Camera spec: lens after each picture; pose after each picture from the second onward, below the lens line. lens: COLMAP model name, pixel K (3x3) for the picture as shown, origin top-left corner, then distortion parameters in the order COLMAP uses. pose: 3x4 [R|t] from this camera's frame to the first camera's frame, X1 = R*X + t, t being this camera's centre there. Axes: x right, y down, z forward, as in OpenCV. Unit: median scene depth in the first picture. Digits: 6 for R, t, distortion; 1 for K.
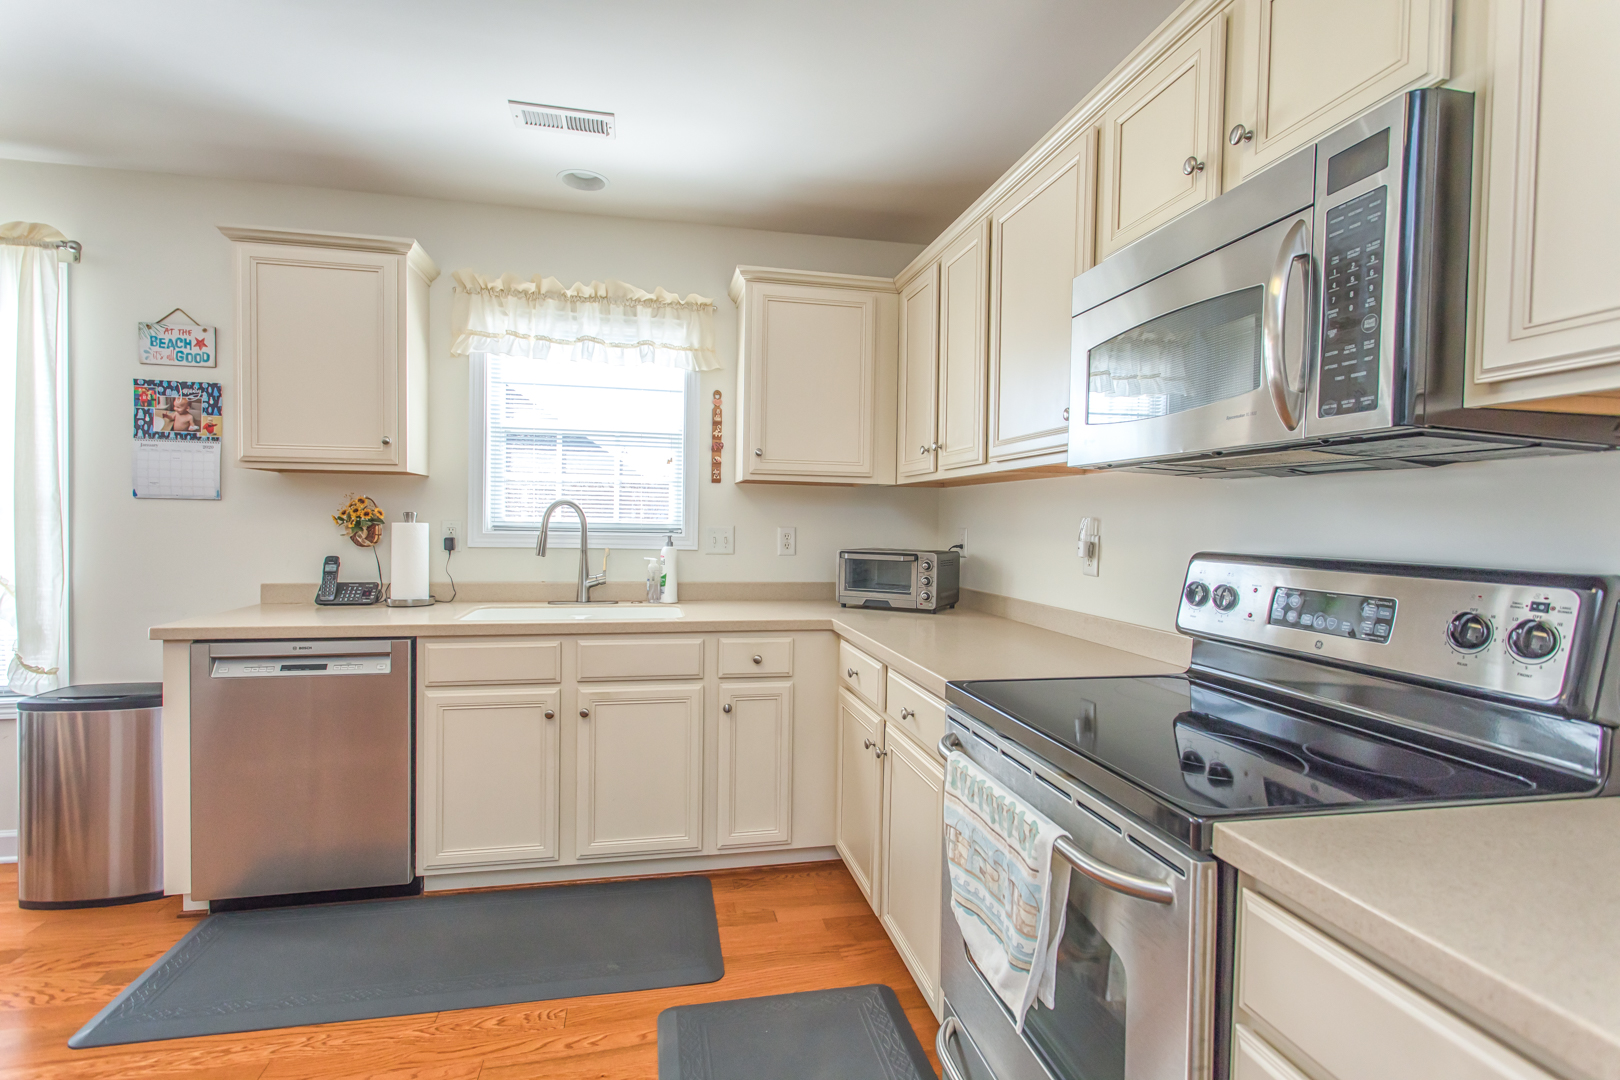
lens RADIAL K [[760.2, 0, 810.0], [0, 760.2, 540.0], [0, 0, 1]] dist [-0.001858, -0.000122]
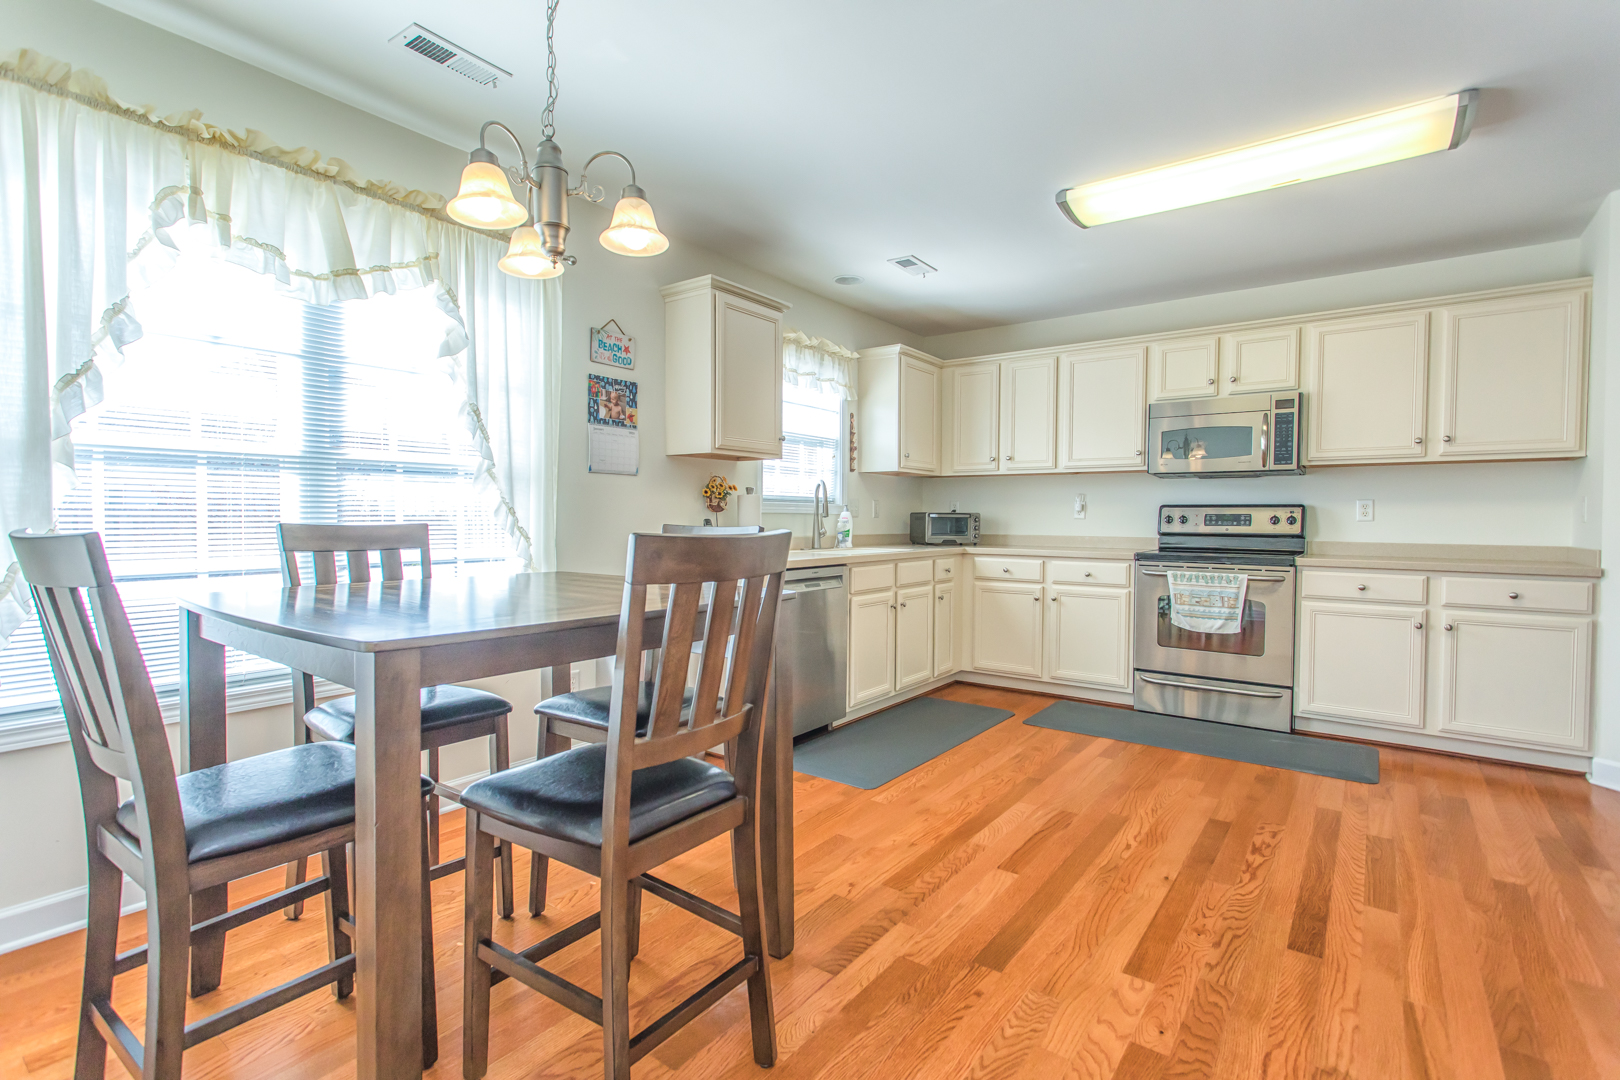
lens RADIAL K [[761.8, 0, 804.1], [0, 761.8, 533.7], [0, 0, 1]] dist [-0.000903, -0.000126]
pose [[0.749008, -0.026221, 0.662042, -1.432565], [0.022244, 0.999648, 0.014426, 0.032257], [-0.662187, 0.003921, 0.749328, -0.132040]]
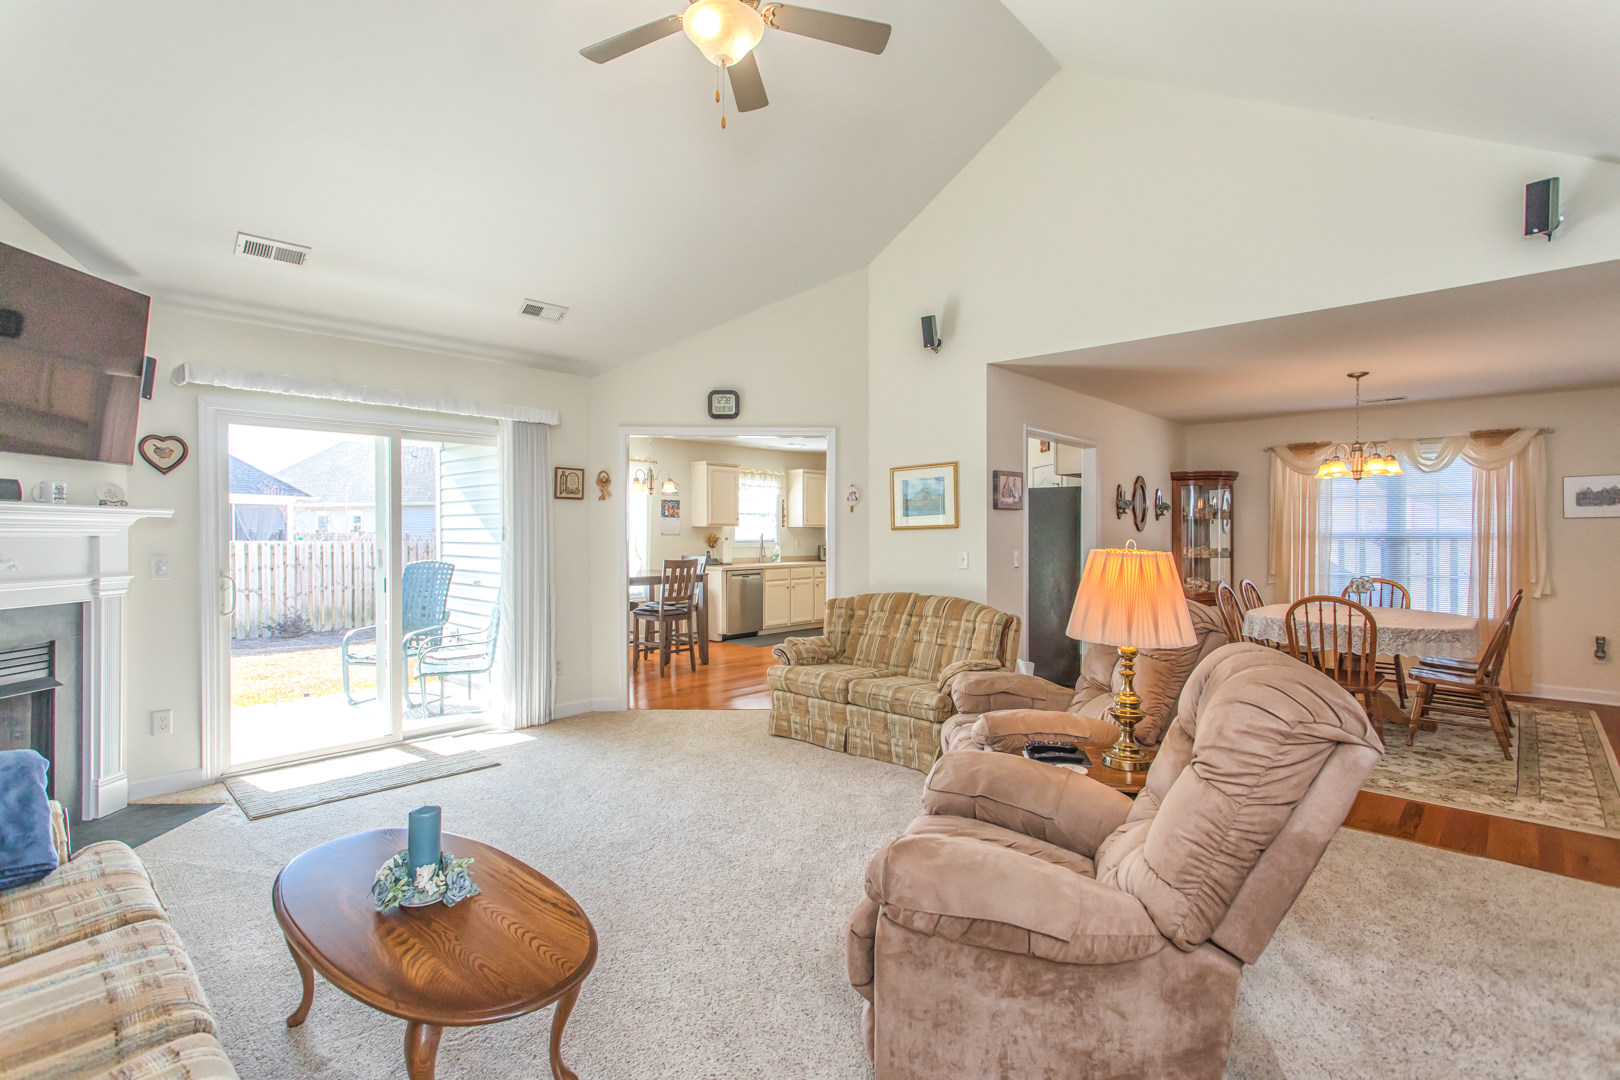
lens RADIAL K [[761.8, 0, 804.1], [0, 761.8, 533.7], [0, 0, 1]] dist [-0.000903, -0.000126]
pose [[0.817977, -0.016942, 0.575002, -2.298304], [0.025475, 0.999652, -0.006787, -0.021952], [-0.574687, 0.020200, 0.818124, -2.099703]]
